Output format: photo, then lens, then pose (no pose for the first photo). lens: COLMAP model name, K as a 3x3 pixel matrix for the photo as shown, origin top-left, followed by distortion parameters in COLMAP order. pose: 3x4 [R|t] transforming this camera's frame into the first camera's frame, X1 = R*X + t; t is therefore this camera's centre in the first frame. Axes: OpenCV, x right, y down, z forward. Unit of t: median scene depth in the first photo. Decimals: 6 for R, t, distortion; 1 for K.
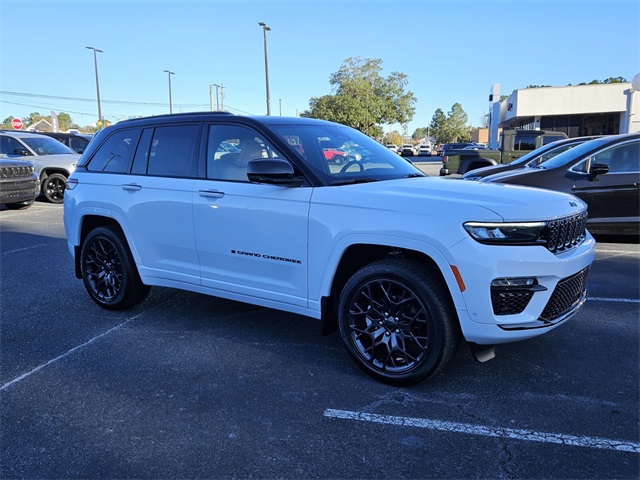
lens RADIAL K [[559.0, 0, 320.0], [0, 559.0, 240.0], [0, 0, 1]] dist [0.065509, -0.008121]
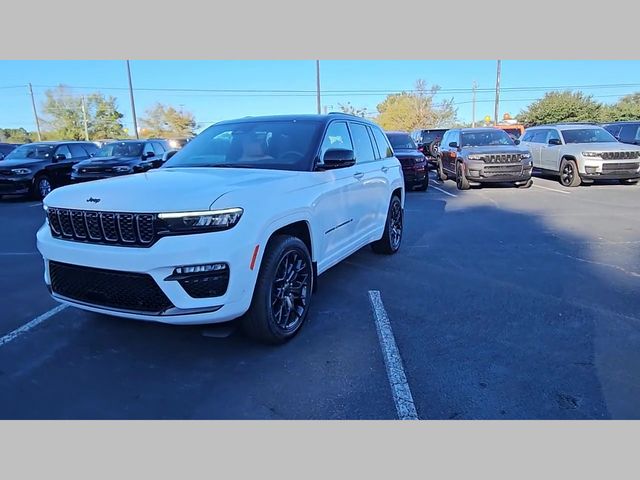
lens RADIAL K [[434.7, 0, 296.3], [0, 434.7, 238.4], [0, 0, 1]] dist [-0.002758, -0.003513]
pose [[0.178792, 0.193720, -0.964627, 0.738542], [-0.127703, 0.976701, 0.172475, -0.102808], [0.975564, 0.092349, 0.199364, 0.710221]]
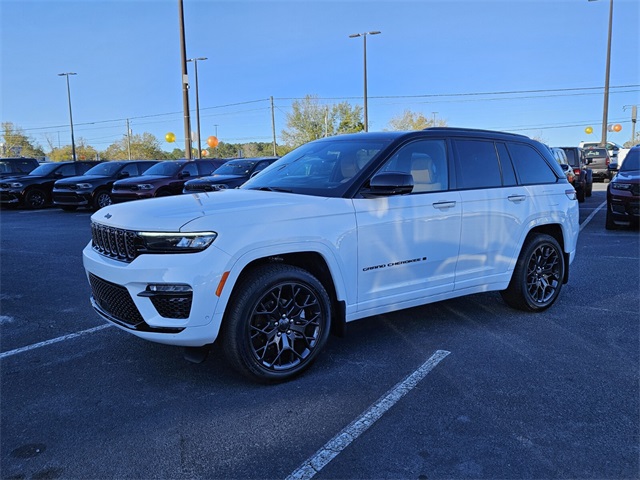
lens RADIAL K [[533.1, 0, 315.9], [0, 533.1, 244.6], [0, 0, 1]] dist [0.064298, -0.015348]
pose [[-0.281223, 0.134894, -0.950114, 0.774581], [-0.136546, 0.974373, 0.178755, -0.145429], [0.949878, 0.180004, -0.255597, 0.972174]]
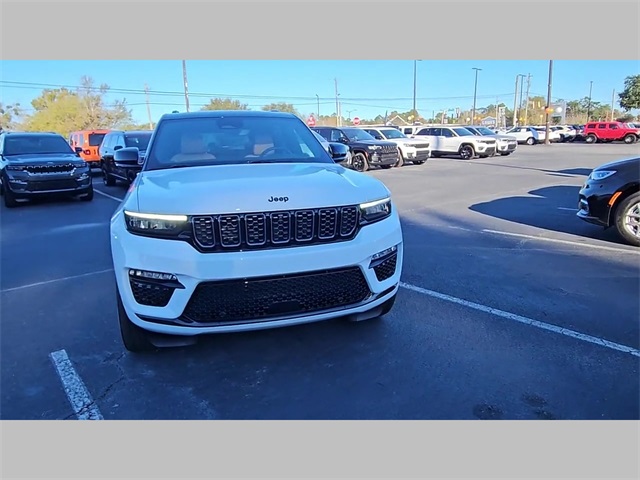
lens RADIAL K [[439.1, 0, 301.5], [0, 439.1, 244.2], [0, 0, 1]] dist [0.003550, -0.003377]
pose [[0.785408, 0.118130, -0.607602, 0.528564], [-0.066739, 0.992059, 0.106607, -0.040961], [0.615371, -0.043179, 0.787054, 0.289941]]
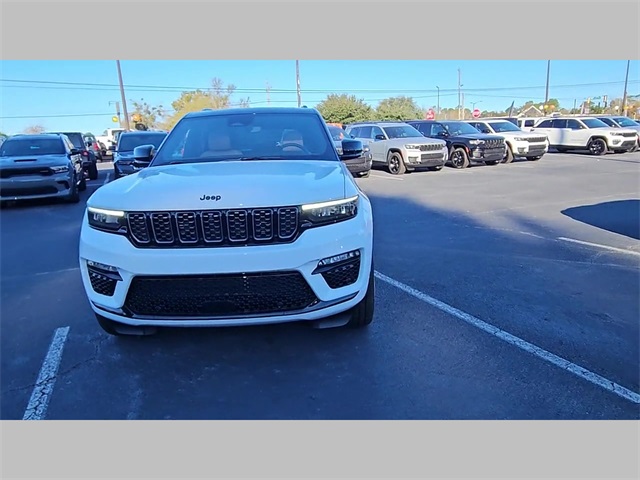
lens RADIAL K [[438.9, 0, 297.7], [0, 438.9, 243.2], [0, 0, 1]] dist [0.000178, -0.002863]
pose [[0.591831, 0.159917, -0.790040, 0.628677], [-0.086095, 0.987057, 0.135302, -0.057345], [0.801451, -0.012058, 0.597938, 0.418824]]
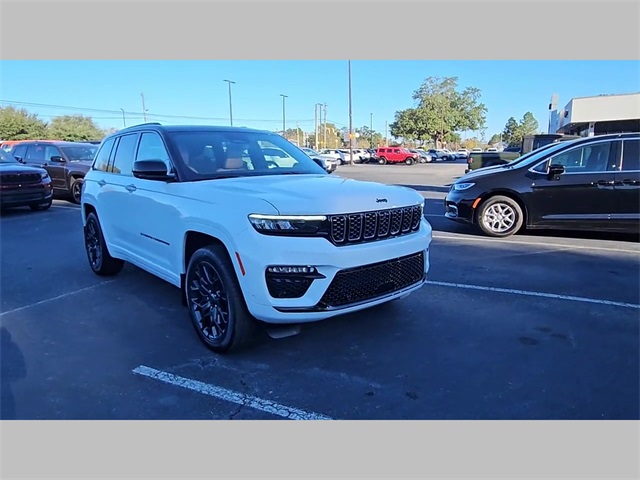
lens RADIAL K [[439.5, 0, 305.7], [0, 439.5, 246.4], [0, 0, 1]] dist [0.005624, -0.002374]
pose [[0.972939, 0.038501, -0.227833, 0.296640], [-0.027745, 0.998352, 0.050225, -0.008125], [0.229391, -0.042544, 0.972404, 0.084045]]
